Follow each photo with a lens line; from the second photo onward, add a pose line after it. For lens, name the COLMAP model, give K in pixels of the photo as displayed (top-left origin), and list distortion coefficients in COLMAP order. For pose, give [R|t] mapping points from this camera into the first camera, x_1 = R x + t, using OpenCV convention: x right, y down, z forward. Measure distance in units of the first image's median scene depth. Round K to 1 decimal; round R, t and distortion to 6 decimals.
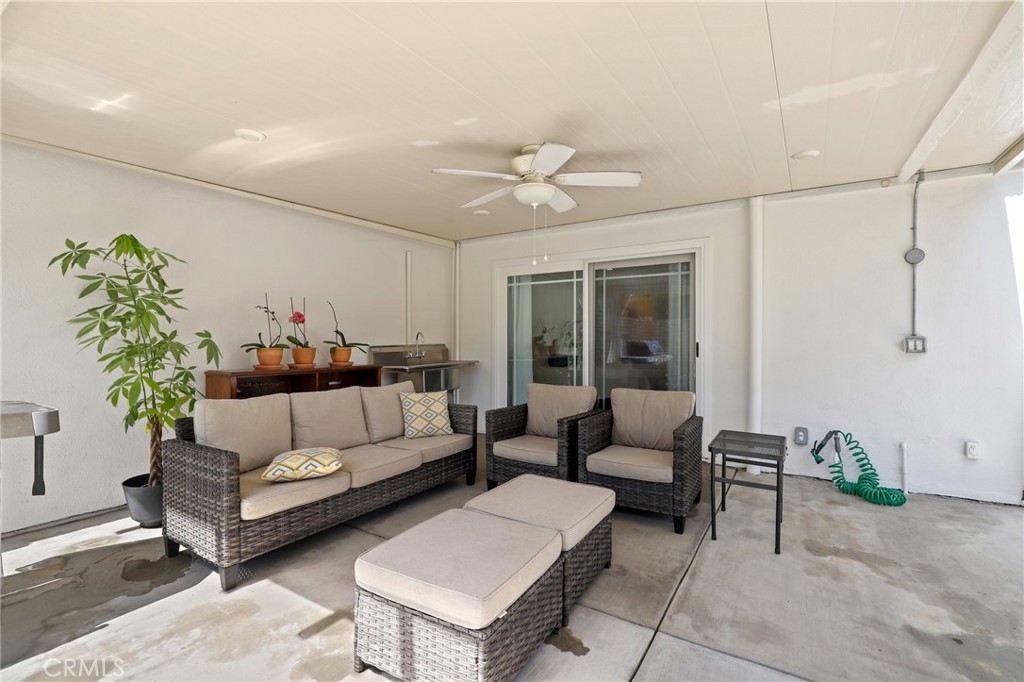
lens RADIAL K [[463.9, 0, 512.3], [0, 463.9, 340.8], [0, 0, 1]] dist [0.003098, -0.001173]
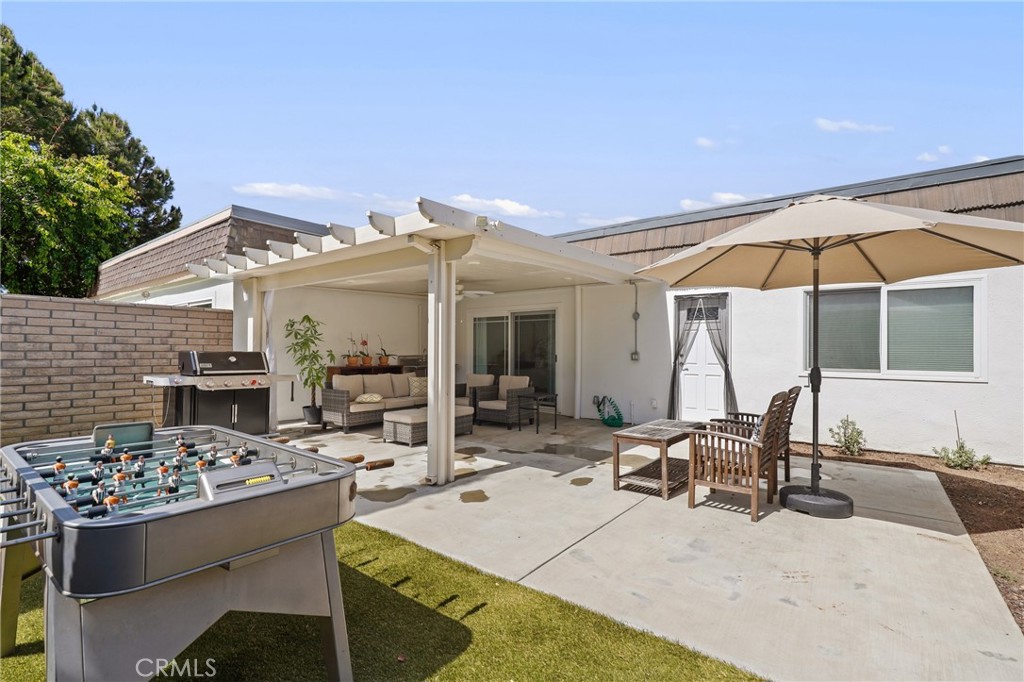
lens RADIAL K [[463.9, 0, 516.6], [0, 463.9, 345.7], [0, 0, 1]] dist [0.003098, -0.001173]
pose [[0.995686, 0.001495, -0.092775, 0.561330], [-0.002154, 0.999973, -0.006997, -0.027895], [0.092762, 0.007167, 0.995663, -1.370269]]
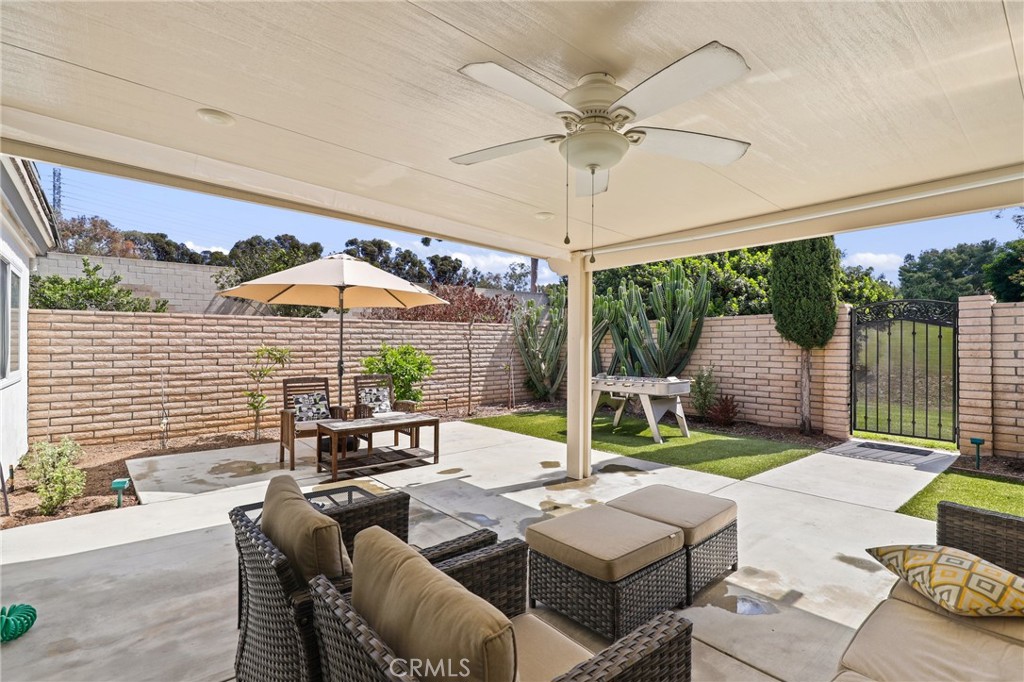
lens RADIAL K [[477.6, 0, 518.3], [0, 477.6, 340.2], [0, 0, 1]] dist [0.001730, -0.000094]
pose [[-0.956320, -0.006973, 0.292239, -0.039942], [-0.011774, 0.999823, -0.014670, -0.042367], [-0.292085, -0.017470, -0.956233, 1.459009]]
